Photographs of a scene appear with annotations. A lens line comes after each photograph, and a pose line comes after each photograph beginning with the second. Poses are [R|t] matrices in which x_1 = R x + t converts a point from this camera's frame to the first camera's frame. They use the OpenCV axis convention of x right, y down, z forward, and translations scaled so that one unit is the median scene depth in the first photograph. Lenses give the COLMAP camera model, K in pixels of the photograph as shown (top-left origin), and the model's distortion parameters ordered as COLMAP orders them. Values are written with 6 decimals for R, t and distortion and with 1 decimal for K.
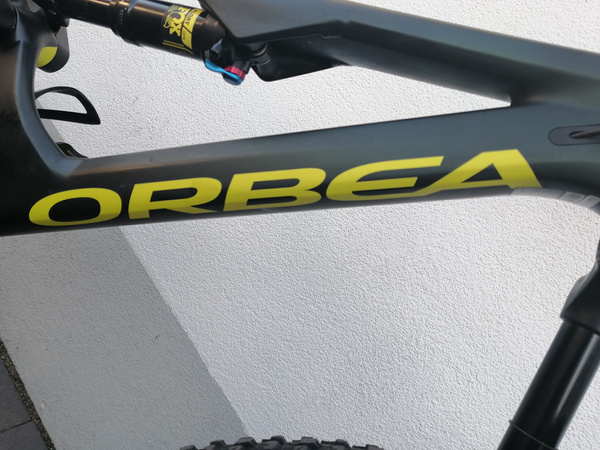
lens RADIAL K [[470.7, 0, 300.0], [0, 470.7, 225.0], [0, 0, 1]] dist [0.007826, 0.003833]
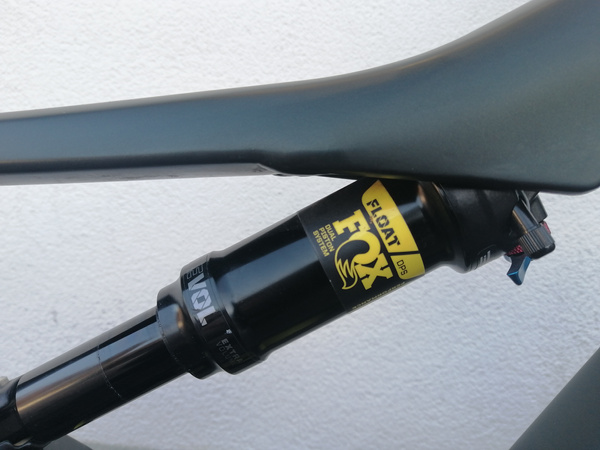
lens RADIAL K [[470.7, 0, 300.0], [0, 470.7, 225.0], [0, 0, 1]] dist [0.007826, 0.003833]
pose [[0.650732, -0.738846, 0.175086, -0.175472], [0.709483, 0.673798, 0.206469, -0.289739], [-0.270521, -0.010136, 0.962661, 0.332308]]
